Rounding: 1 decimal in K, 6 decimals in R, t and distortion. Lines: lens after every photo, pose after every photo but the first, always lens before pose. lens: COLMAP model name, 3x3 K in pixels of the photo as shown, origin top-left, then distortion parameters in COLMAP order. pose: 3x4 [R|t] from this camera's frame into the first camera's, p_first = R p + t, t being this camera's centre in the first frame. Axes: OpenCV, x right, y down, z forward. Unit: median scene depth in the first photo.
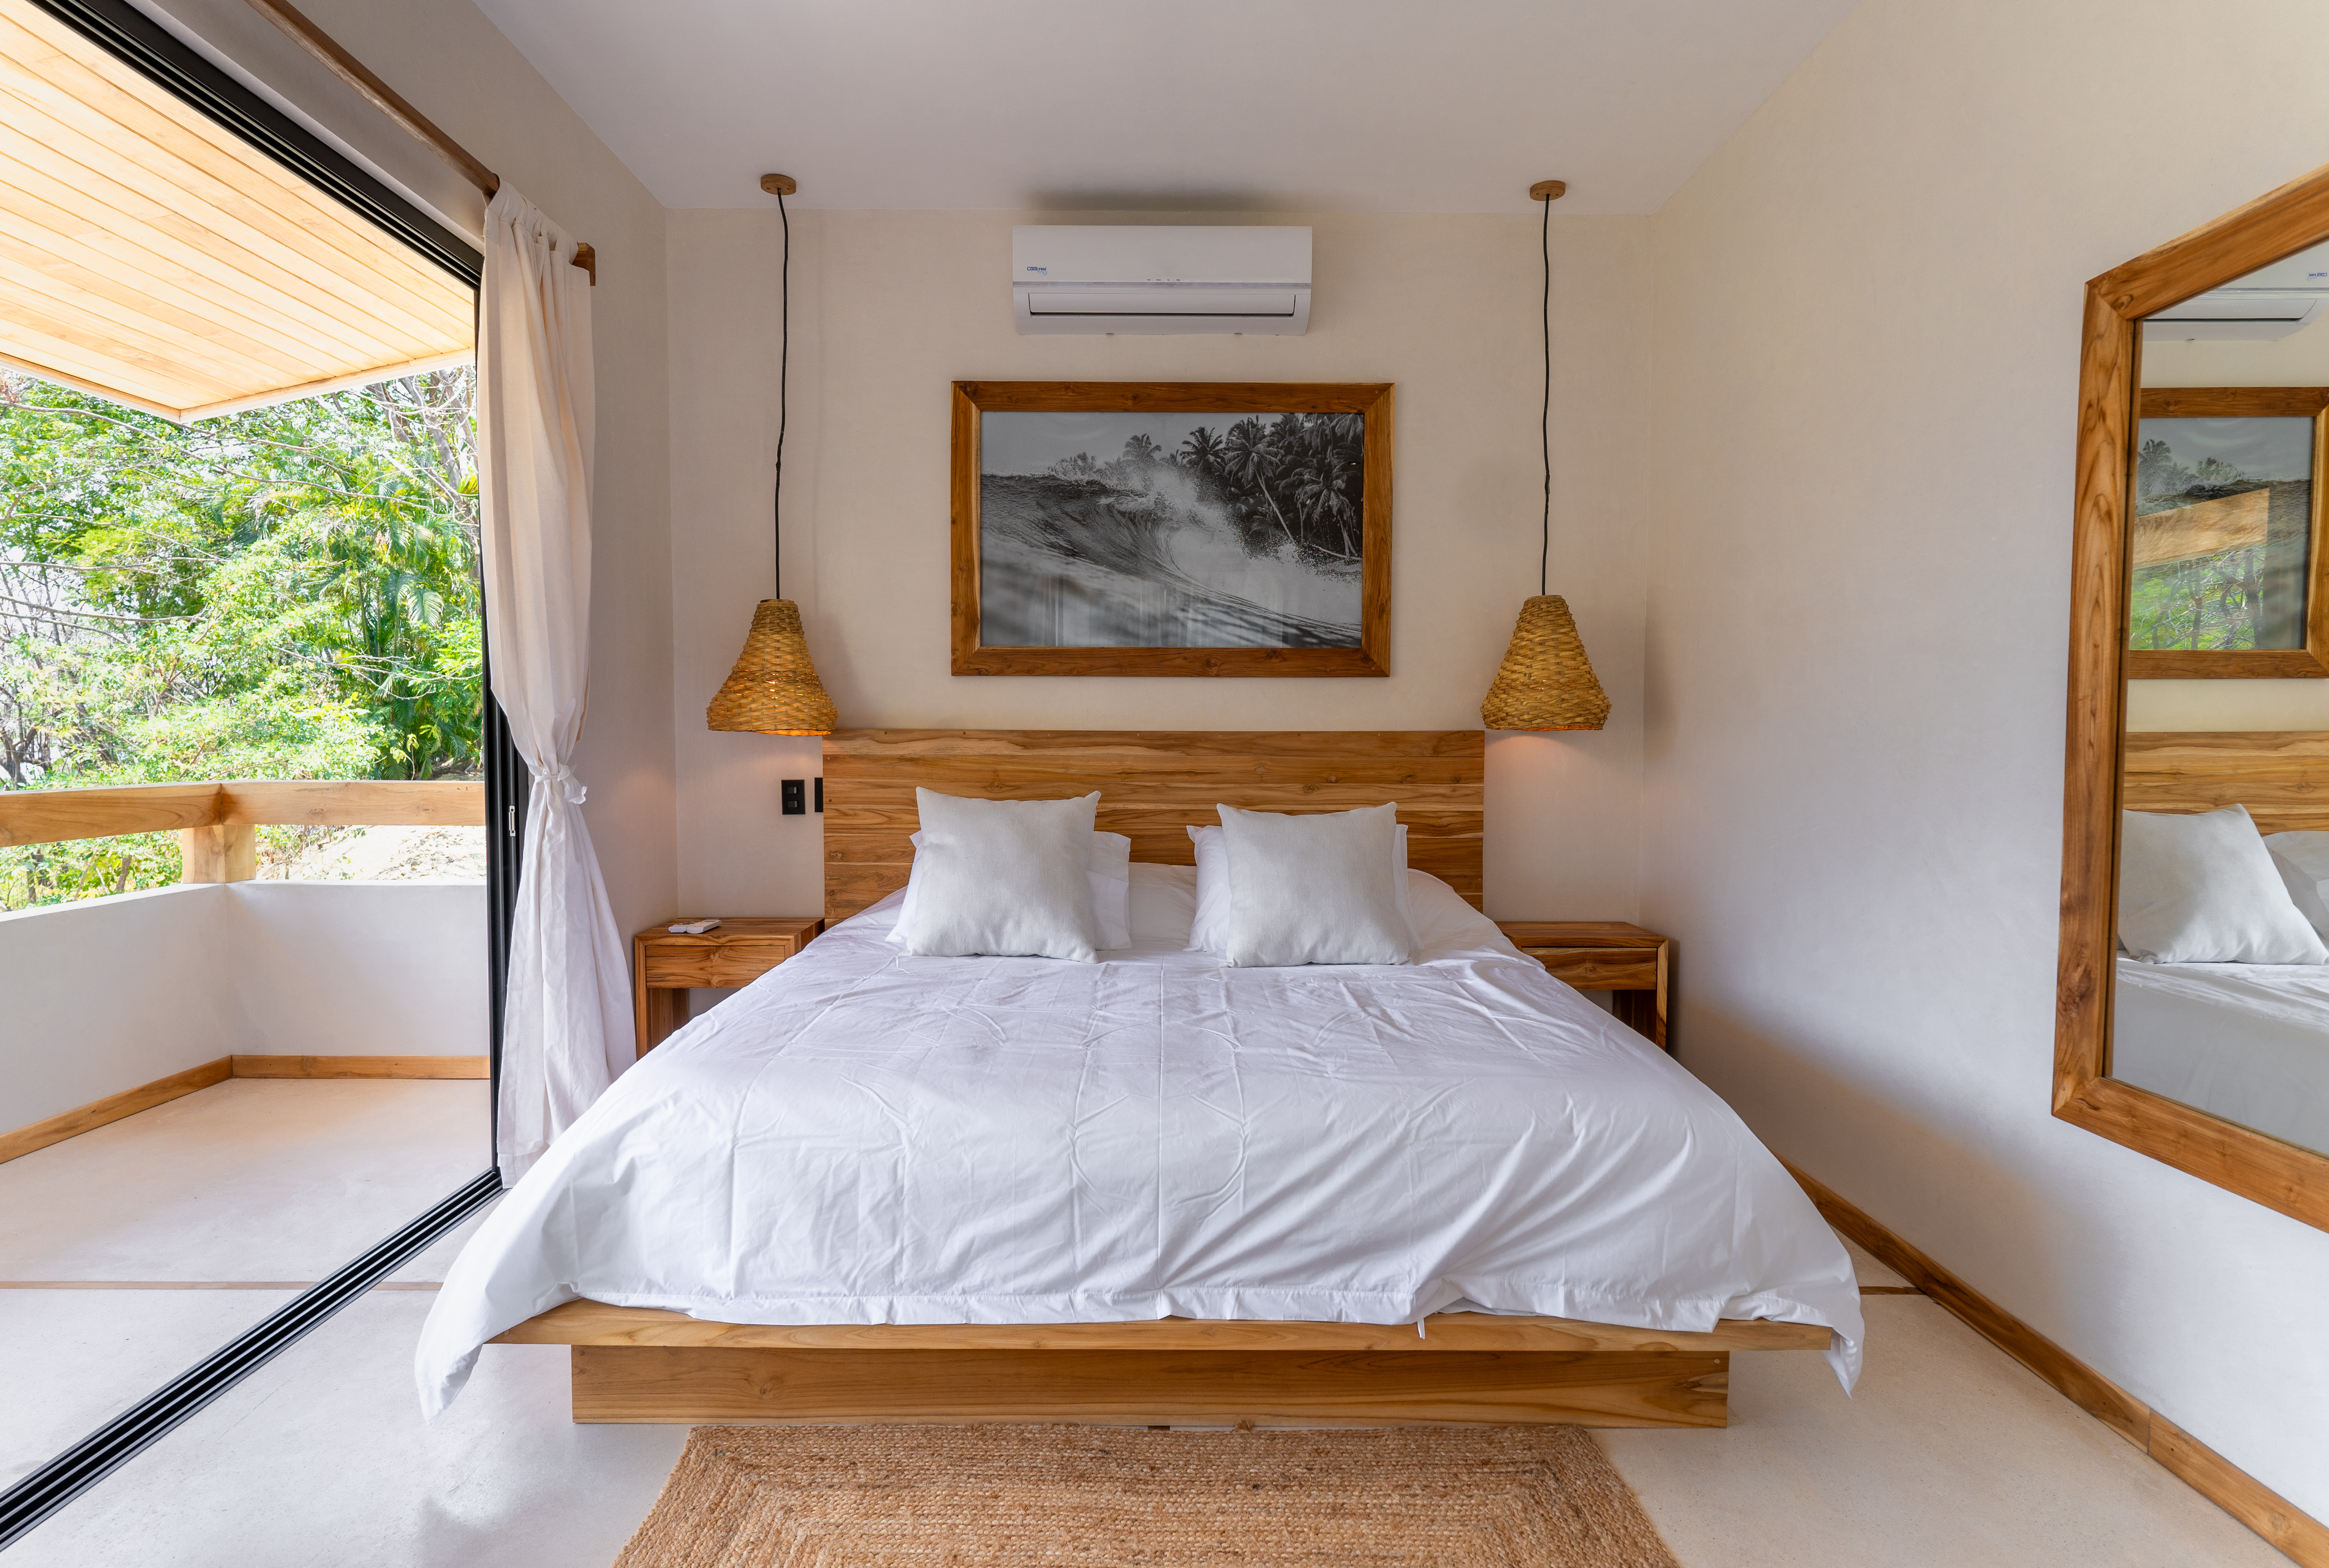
lens RADIAL K [[1214.3, 0, 1164.5], [0, 1214.3, 783.6], [0, 0, 1]] dist [-0.002559, 0.000017]
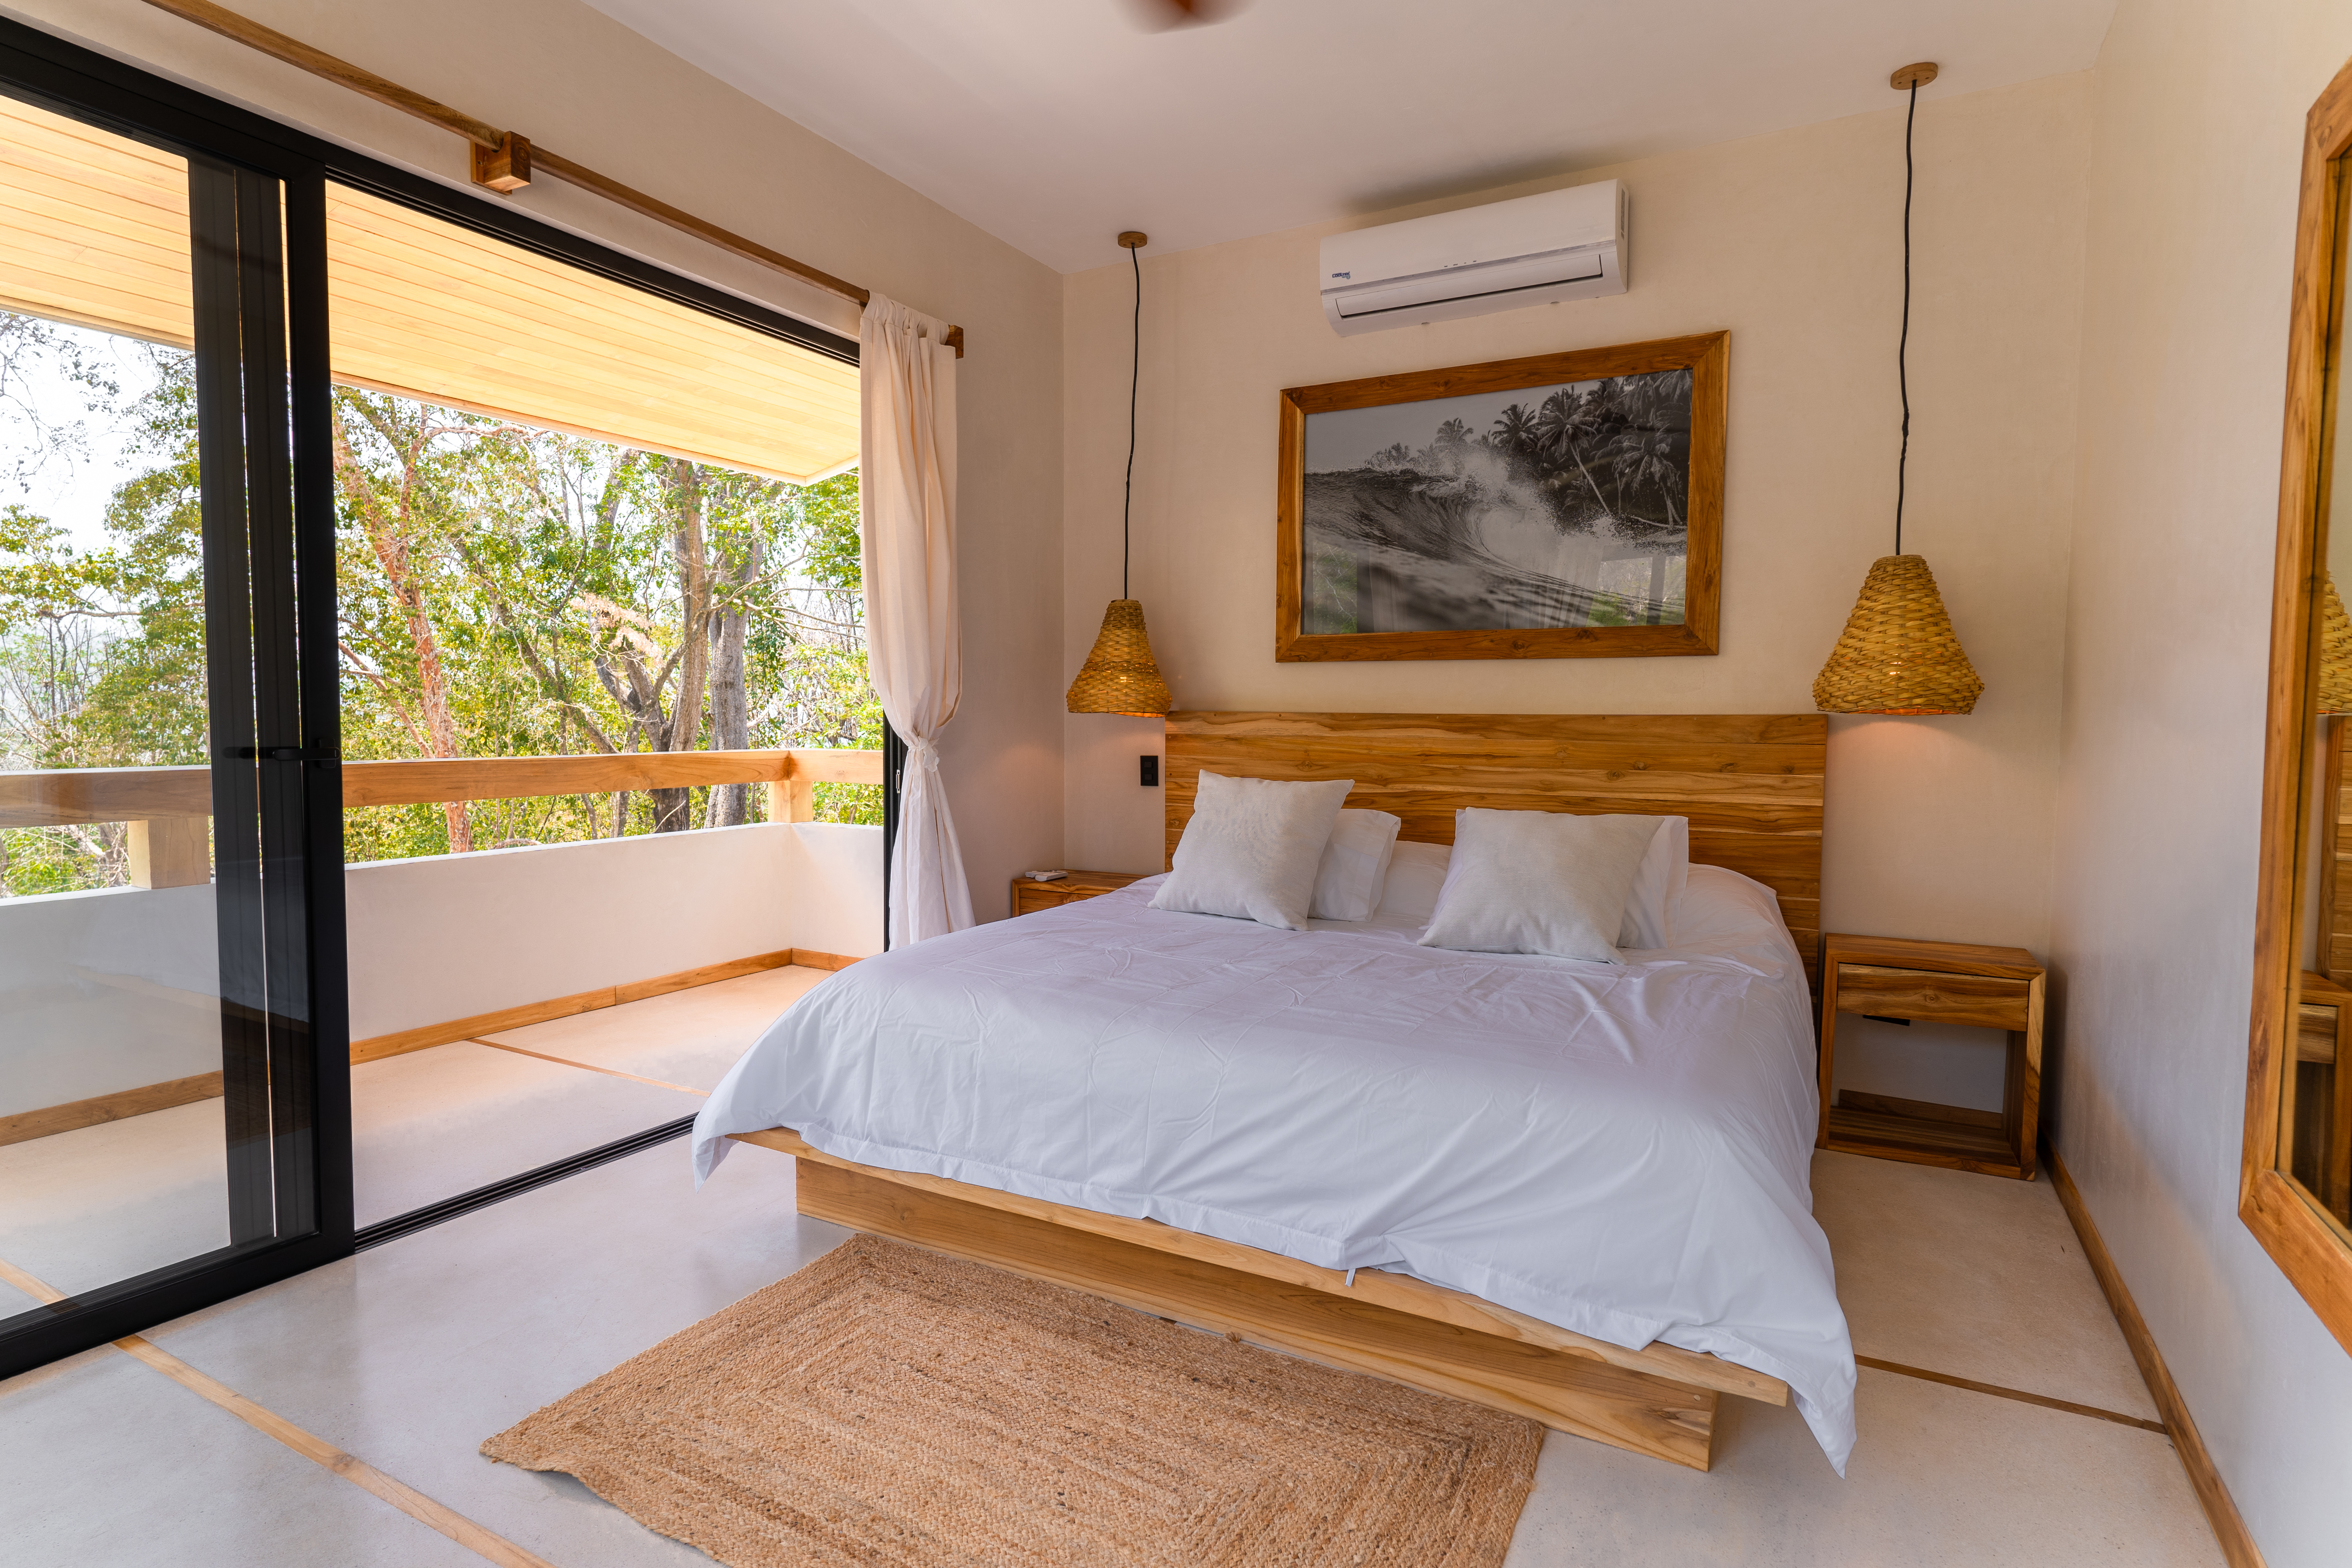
lens RADIAL K [[1225.0, 0, 1164.1], [0, 1225.0, 785.6], [0, 0, 1]] dist [-0.004731, 0.001495]
pose [[0.870851, 0.031154, -0.490559, 0.281161], [-0.024717, 0.999502, 0.019598, 0.002102], [0.490926, -0.004942, 0.871187, -0.002765]]
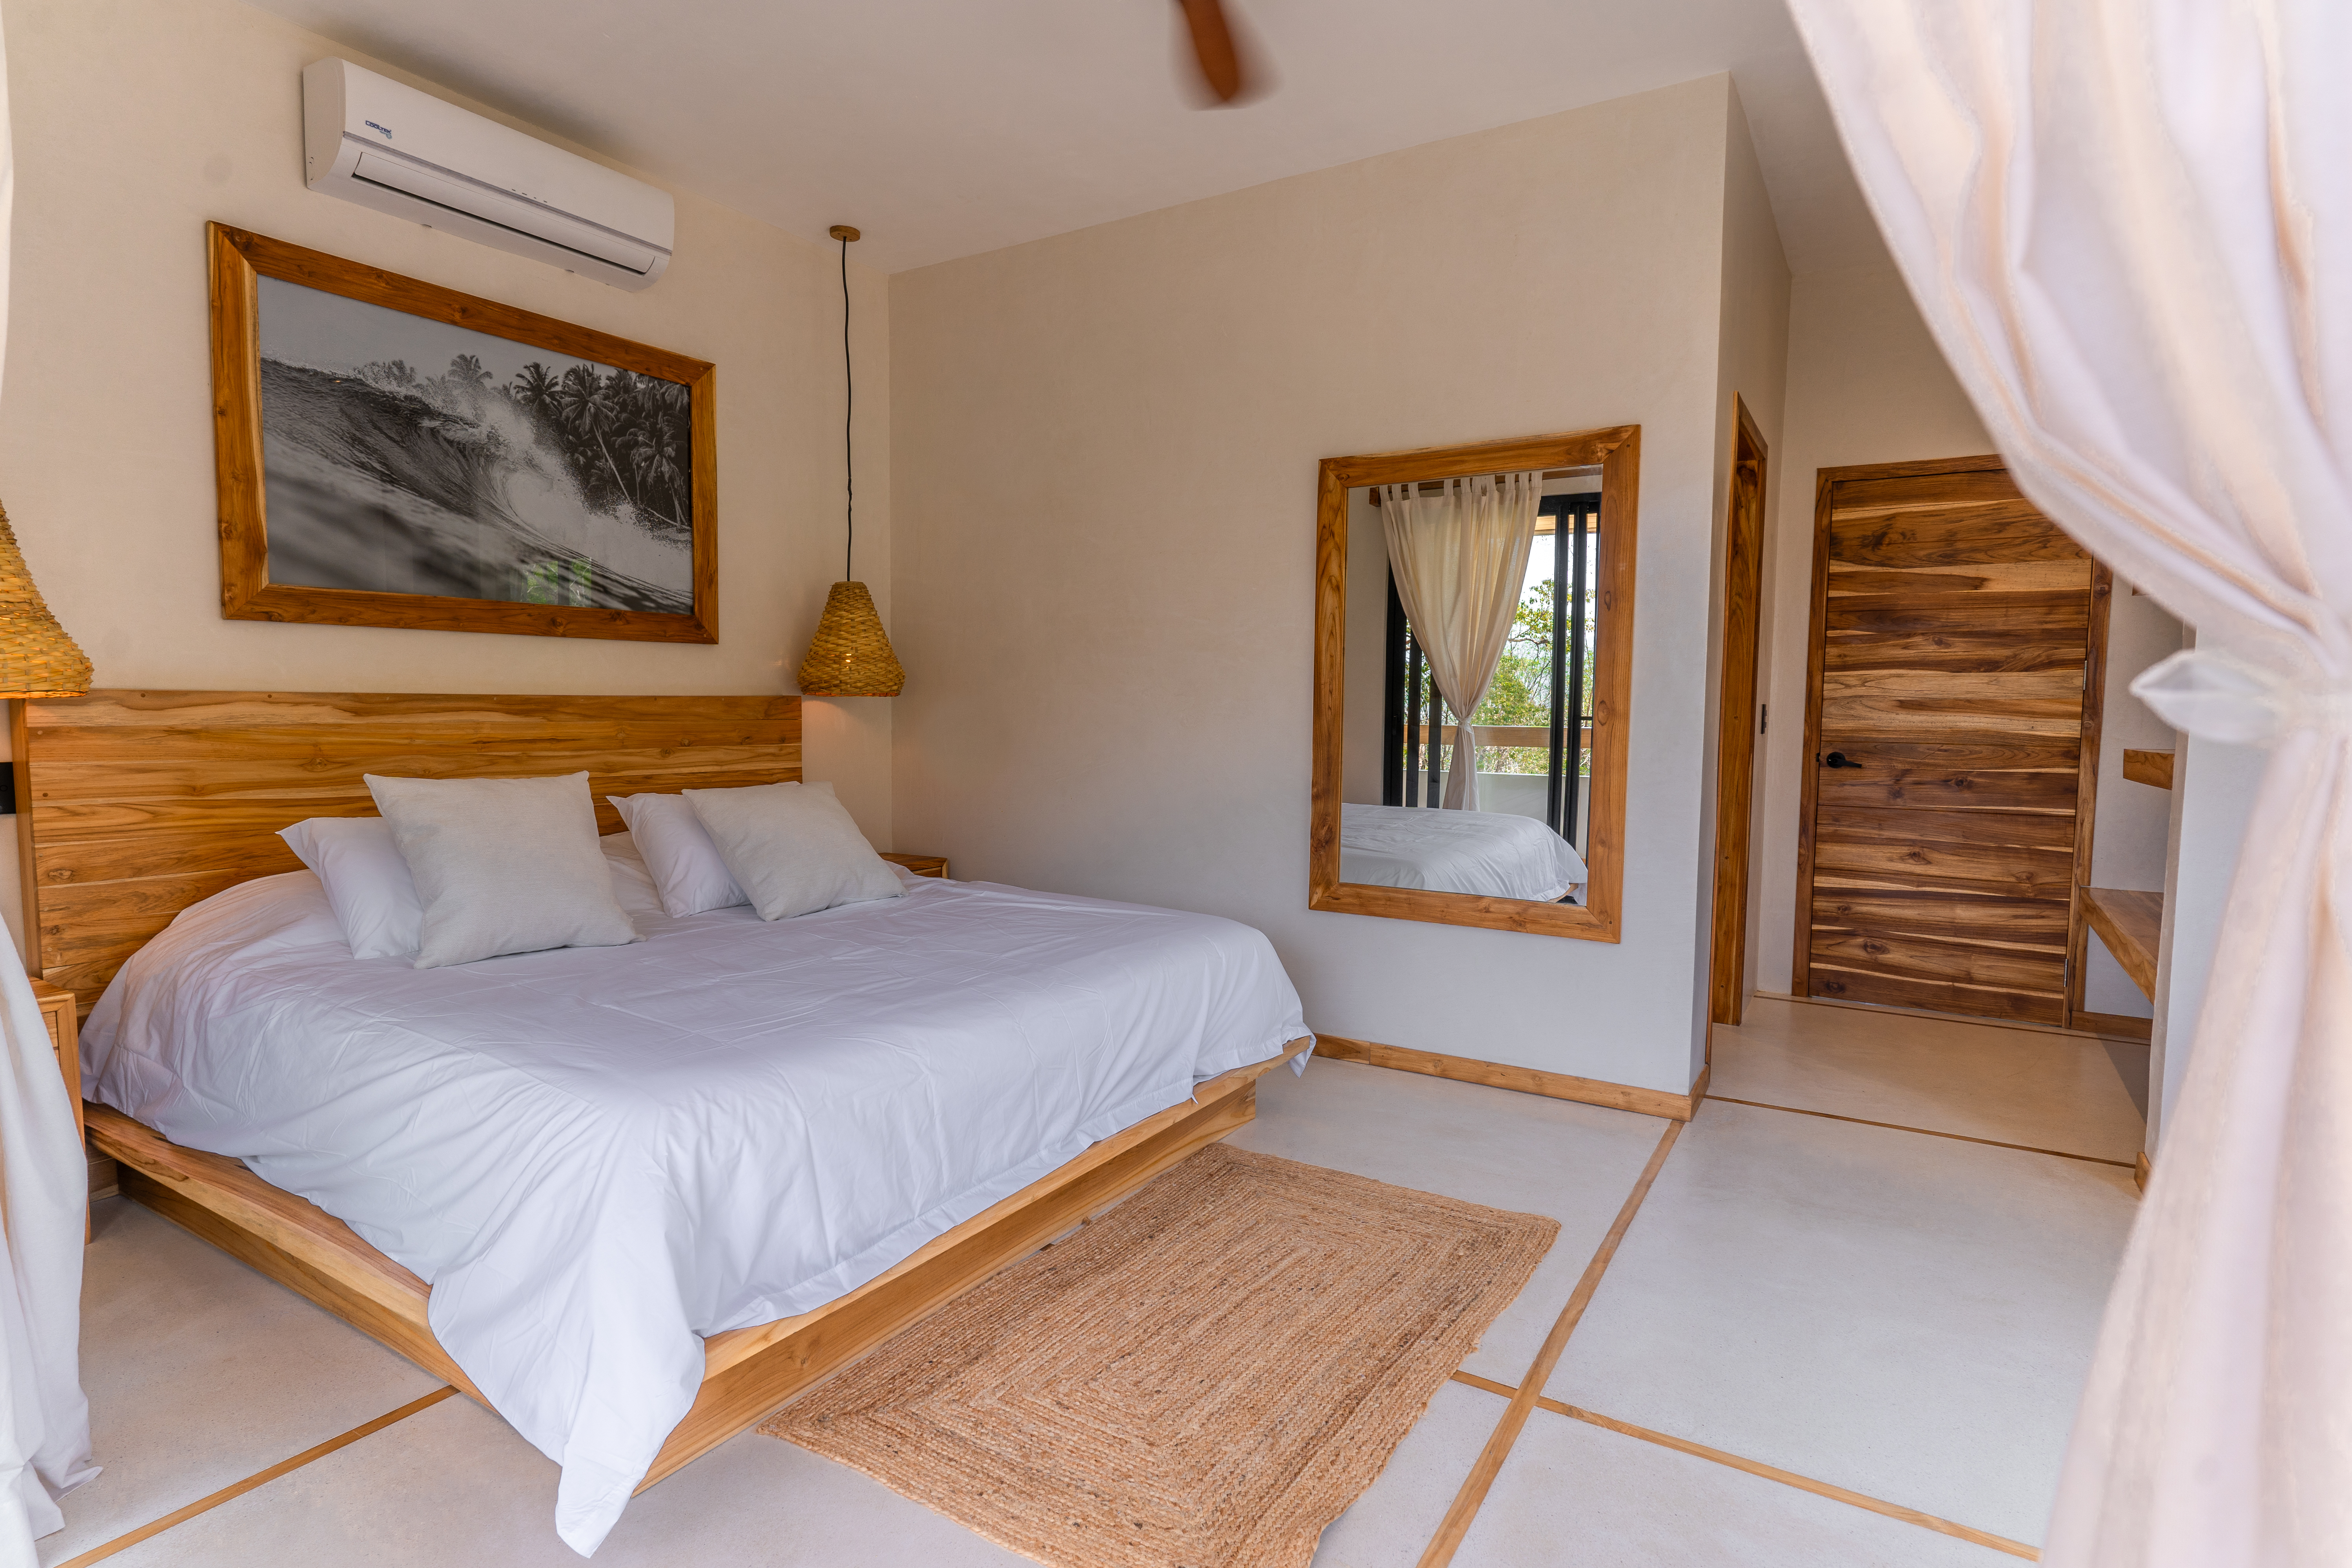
lens RADIAL K [[1206.9, 0, 1163.8], [0, 1206.9, 786.9], [0, 0, 1]] dist [-0.003720, 0.000671]
pose [[0.531946, -0.058976, 0.844722, -0.508314], [0.028147, 0.998252, 0.051970, -0.008010], [-0.846310, -0.003868, 0.532677, 0.113911]]
